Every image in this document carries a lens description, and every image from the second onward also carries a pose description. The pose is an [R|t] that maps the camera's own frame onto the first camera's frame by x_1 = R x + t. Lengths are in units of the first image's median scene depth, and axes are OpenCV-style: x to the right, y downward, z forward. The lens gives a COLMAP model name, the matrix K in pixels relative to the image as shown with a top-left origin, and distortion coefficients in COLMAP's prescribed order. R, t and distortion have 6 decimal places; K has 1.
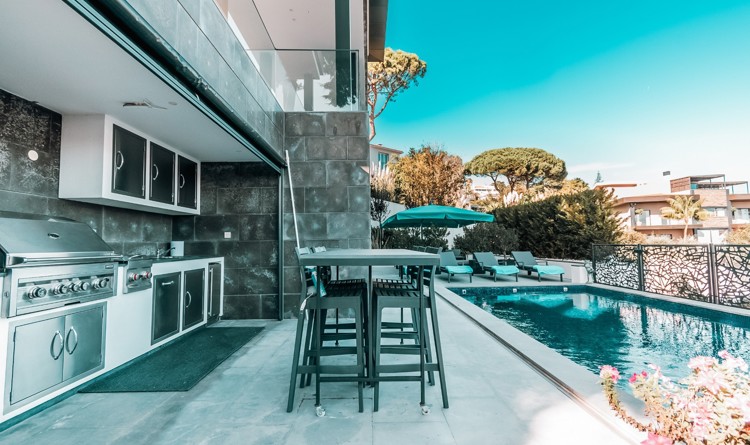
lens RADIAL K [[344.2, 0, 373.5], [0, 344.2, 223.7], [0, 0, 1]] dist [-0.000203, 0.000084]
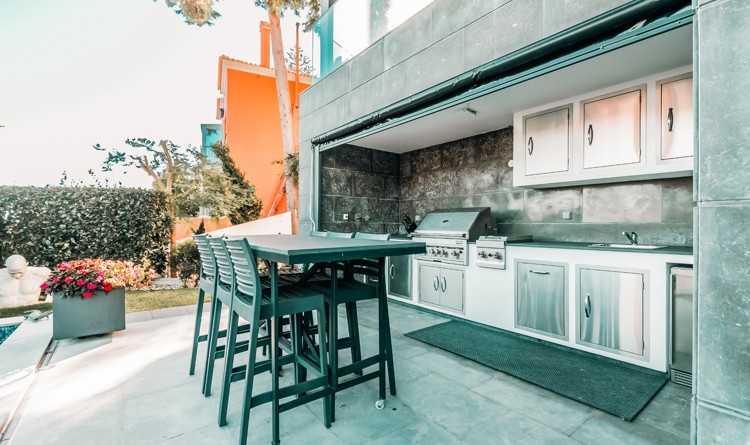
lens RADIAL K [[344.2, 0, 372.5], [0, 344.2, 221.2], [0, 0, 1]] dist [-0.000203, 0.000084]
pose [[-0.808320, 0.019910, -0.588407, 0.314316], [0.054161, 0.997705, -0.040645, 0.068000], [0.586247, -0.064723, -0.807543, 1.783800]]
